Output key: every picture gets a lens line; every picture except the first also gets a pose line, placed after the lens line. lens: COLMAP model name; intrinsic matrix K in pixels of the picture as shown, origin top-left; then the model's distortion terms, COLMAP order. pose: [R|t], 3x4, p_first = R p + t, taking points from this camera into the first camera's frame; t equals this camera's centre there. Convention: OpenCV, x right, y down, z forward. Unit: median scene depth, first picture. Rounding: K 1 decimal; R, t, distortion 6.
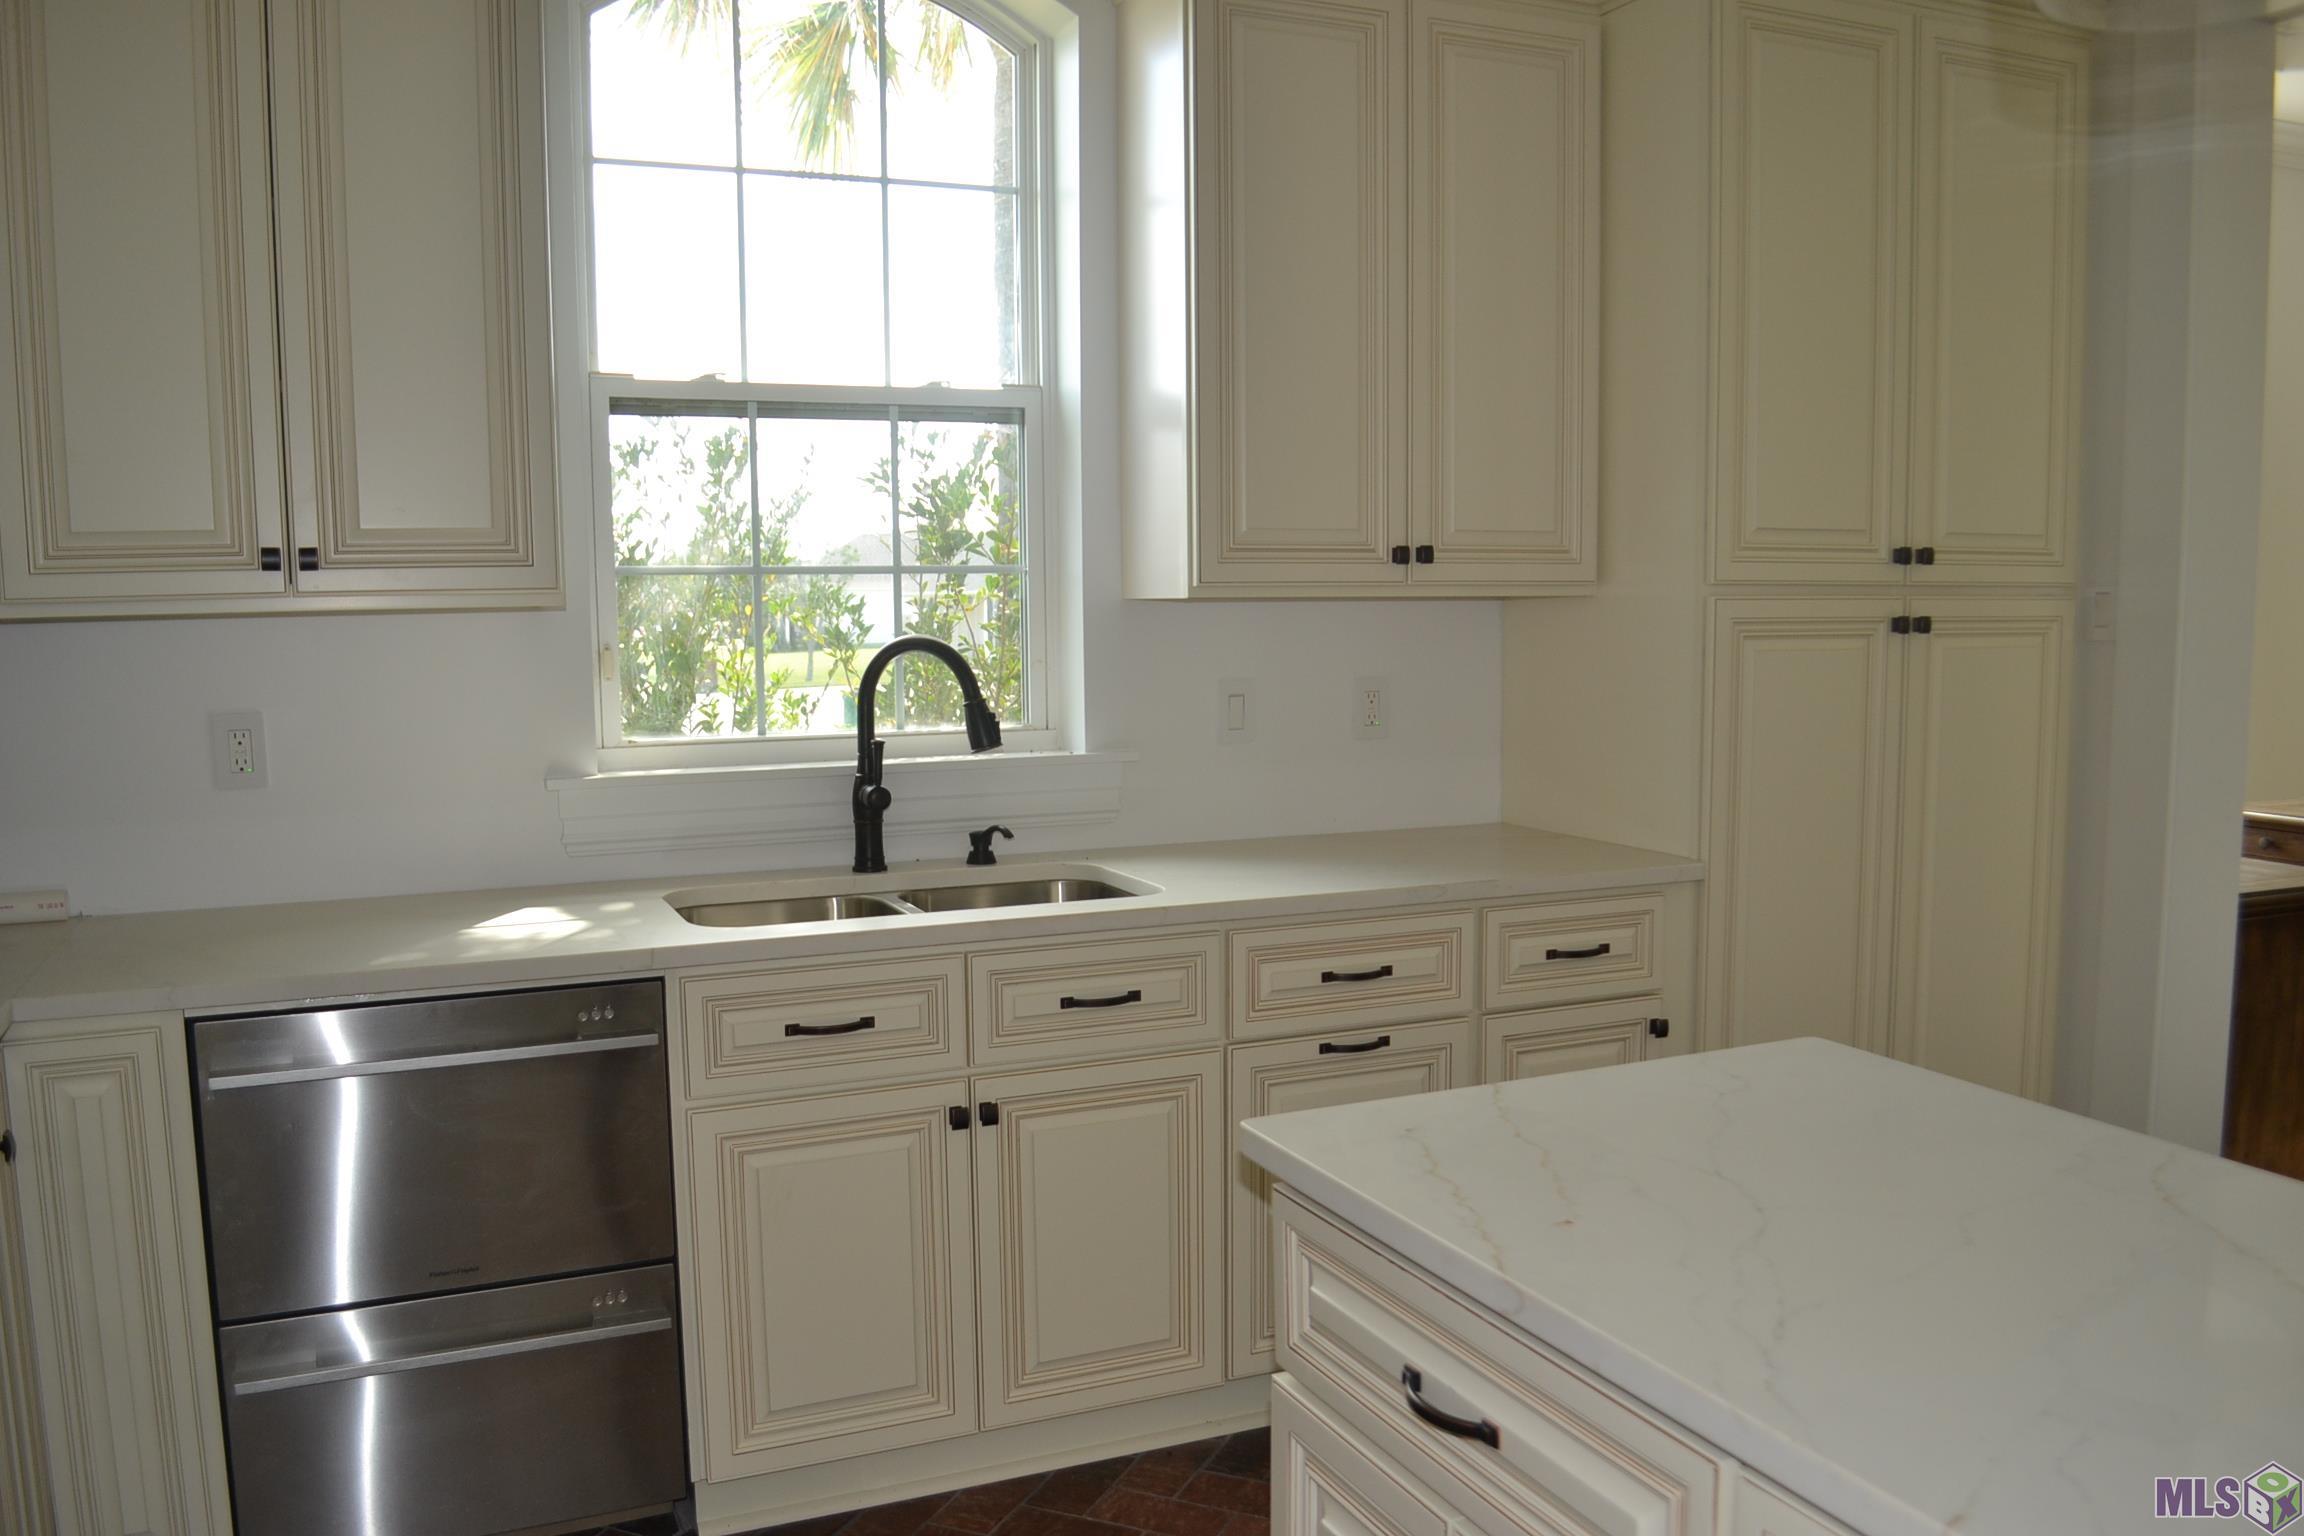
lens RADIAL K [[1841.3, 0, 1152.0], [0, 1841.3, 768.0], [0, 0, 1]] dist [-0.086196, 0.001234]
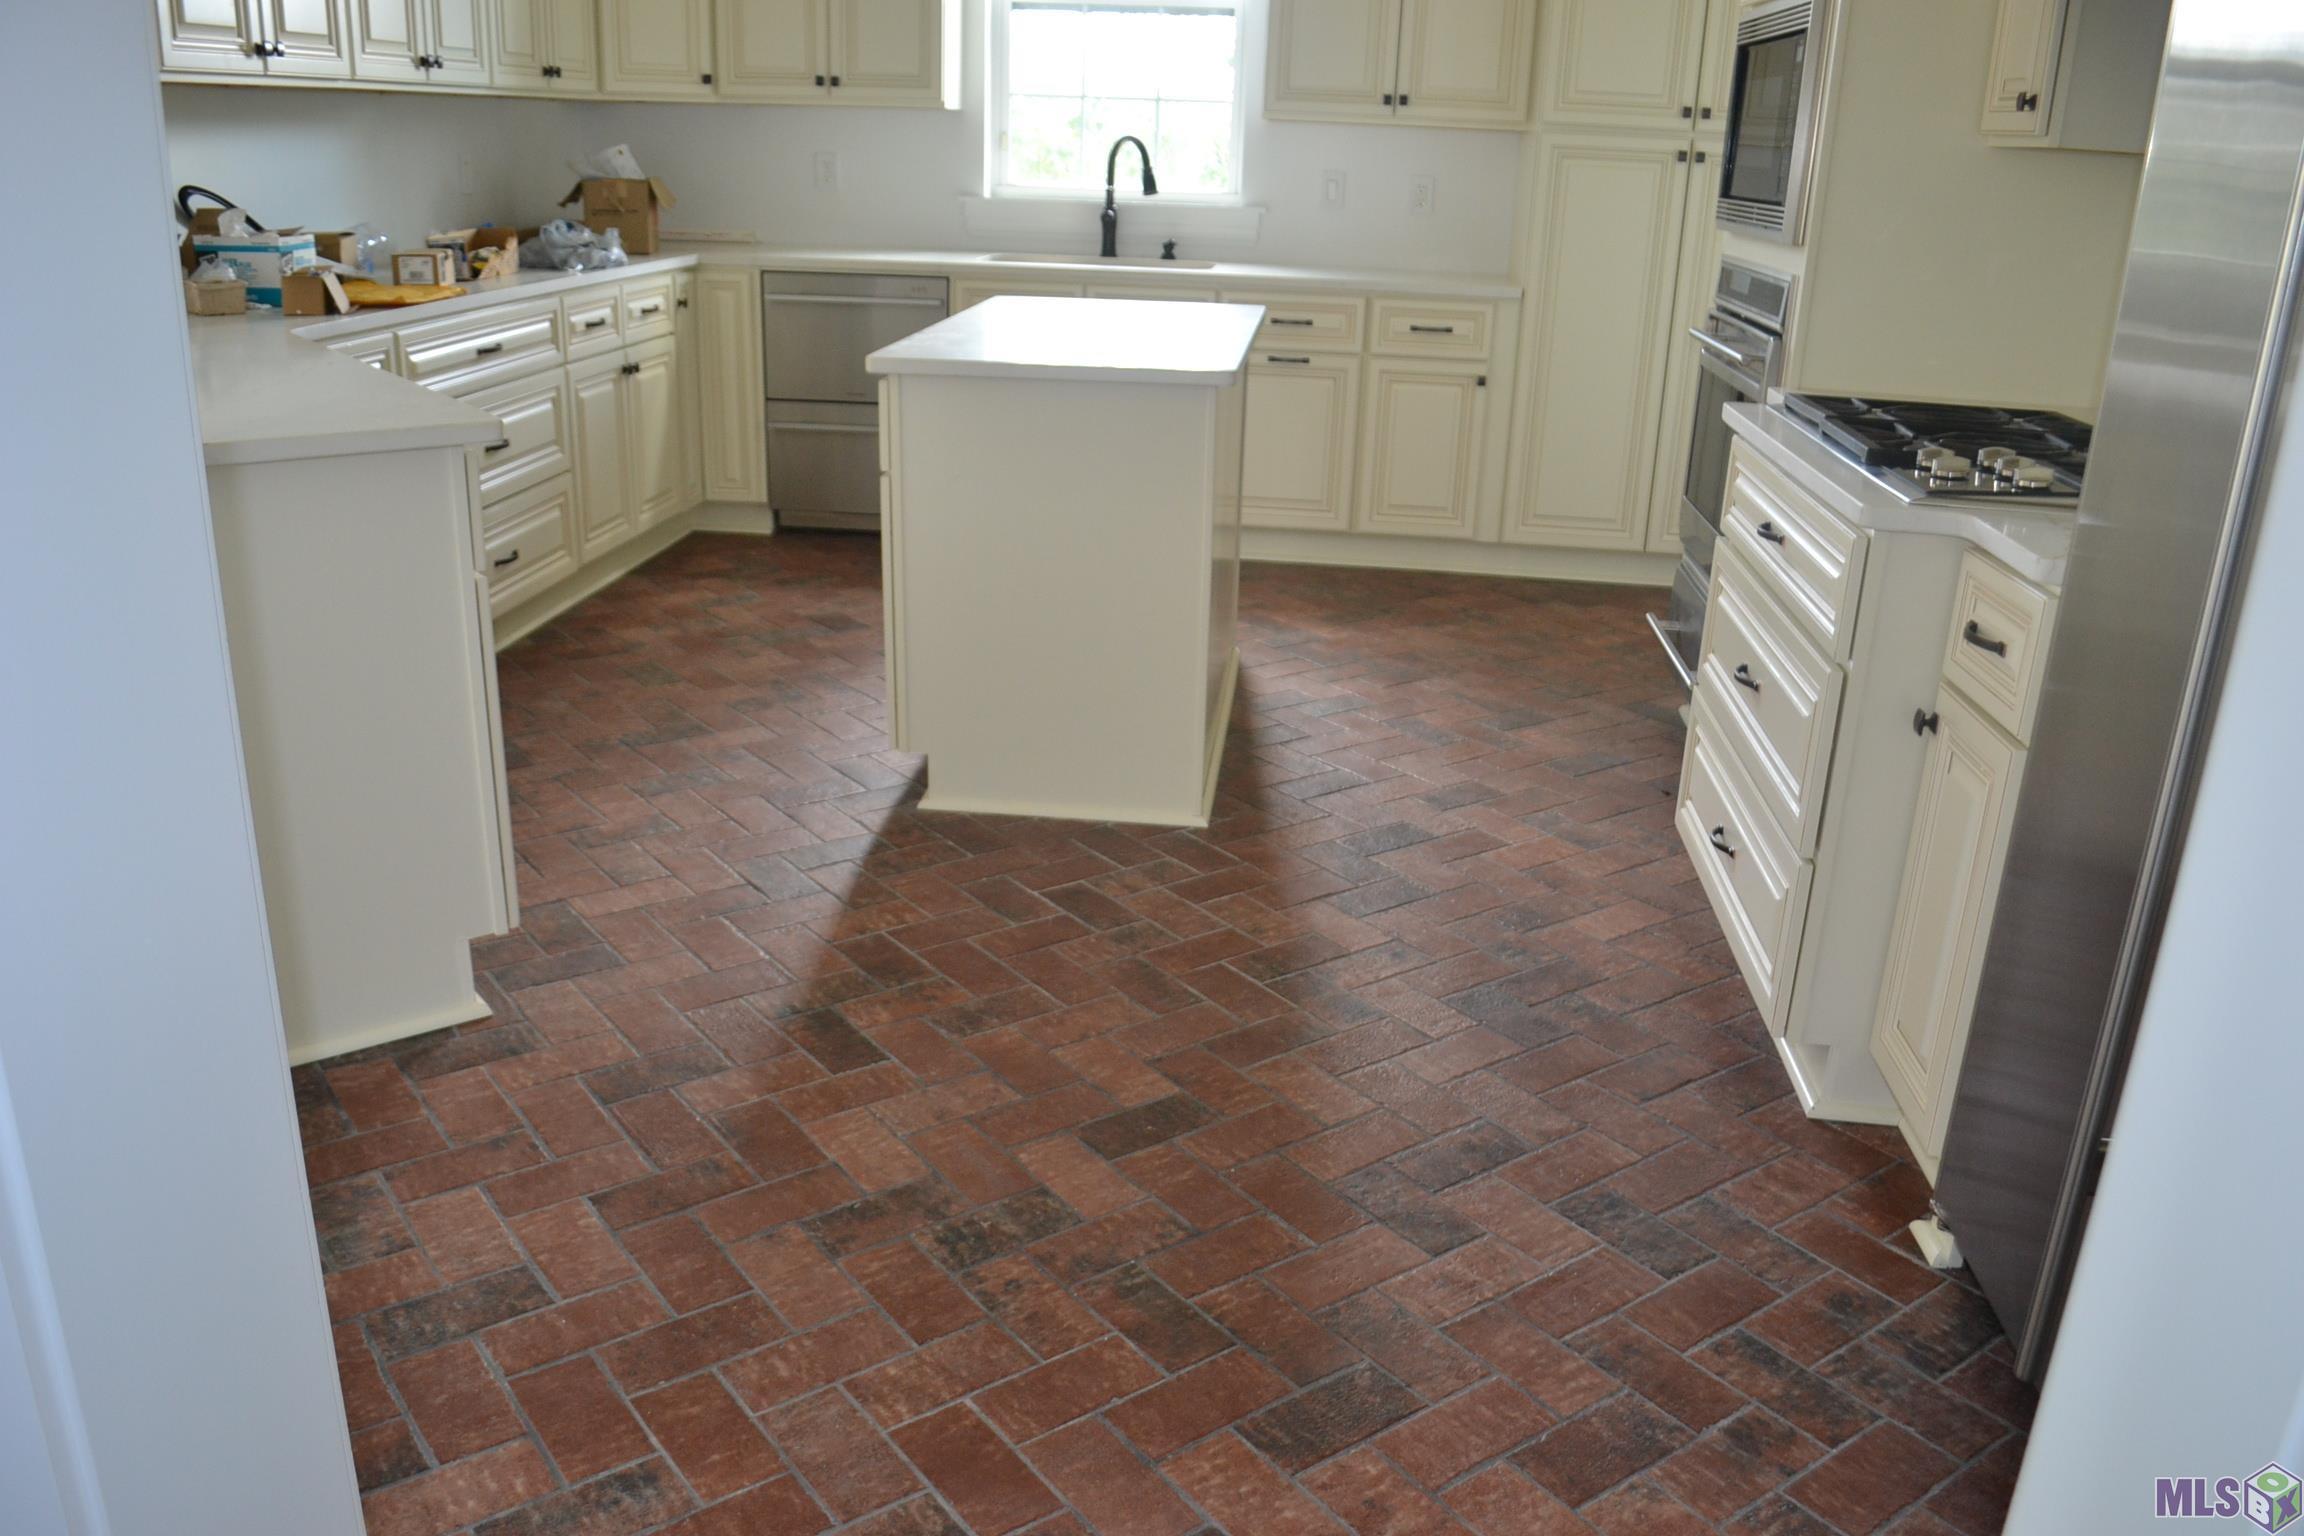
lens RADIAL K [[1841.3, 0, 1152.0], [0, 1841.3, 768.0], [0, 0, 1]] dist [-0.086196, 0.001234]
pose [[0.867627, 0.200162, -0.455147, 0.910304], [-0.089754, 0.963402, 0.252587, 0.086879], [0.489048, -0.178300, 0.853839, -0.758610]]
